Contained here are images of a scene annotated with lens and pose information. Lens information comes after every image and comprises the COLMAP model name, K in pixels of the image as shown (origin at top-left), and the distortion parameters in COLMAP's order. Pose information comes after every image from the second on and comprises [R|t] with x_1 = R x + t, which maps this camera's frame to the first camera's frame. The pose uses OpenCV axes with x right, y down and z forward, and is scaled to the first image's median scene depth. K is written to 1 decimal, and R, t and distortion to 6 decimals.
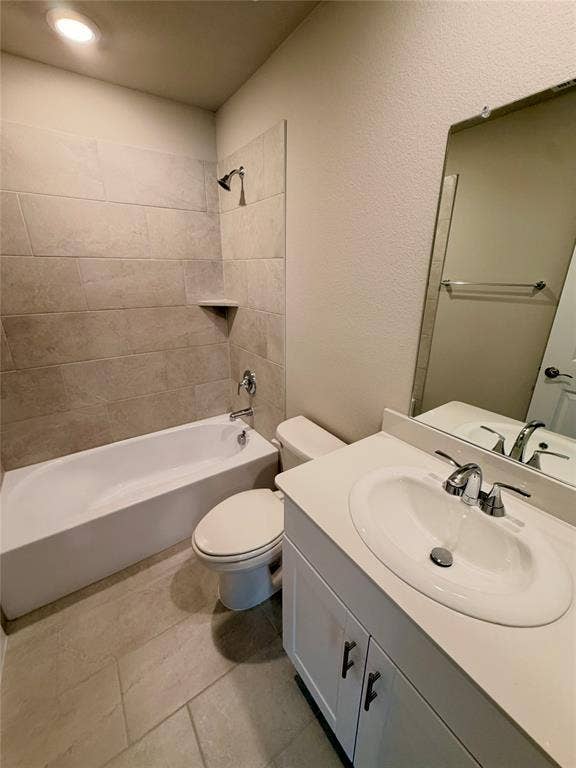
lens RADIAL K [[297.9, 0, 297.4], [0, 297.9, 379.7], [0, 0, 1]] dist [0.000023, 0.000013]
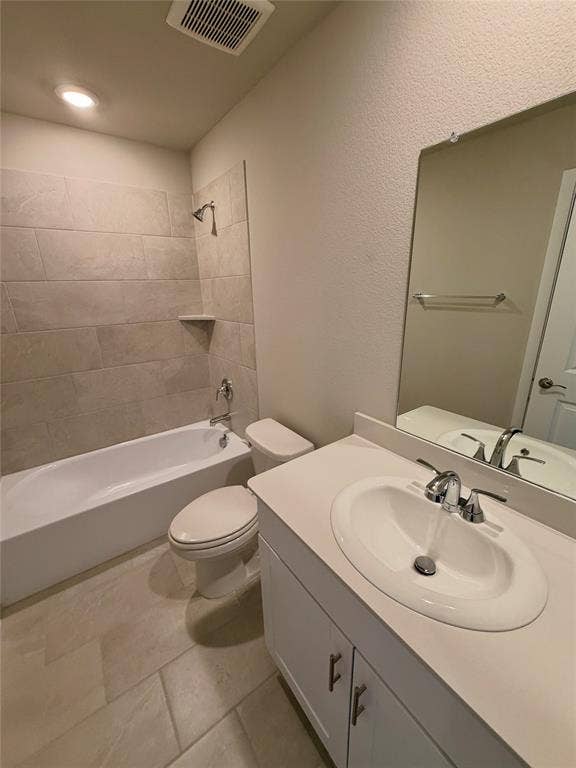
lens RADIAL K [[307.6, 0, 288.0], [0, 307.6, 384.0], [0, 0, 1]] dist [-0.000657, 0.000043]
pose [[0.998892, -0.014456, -0.044785, 0.087276], [0.012076, 0.998523, -0.052964, 0.039827], [0.045484, 0.052364, 0.997592, -0.088537]]
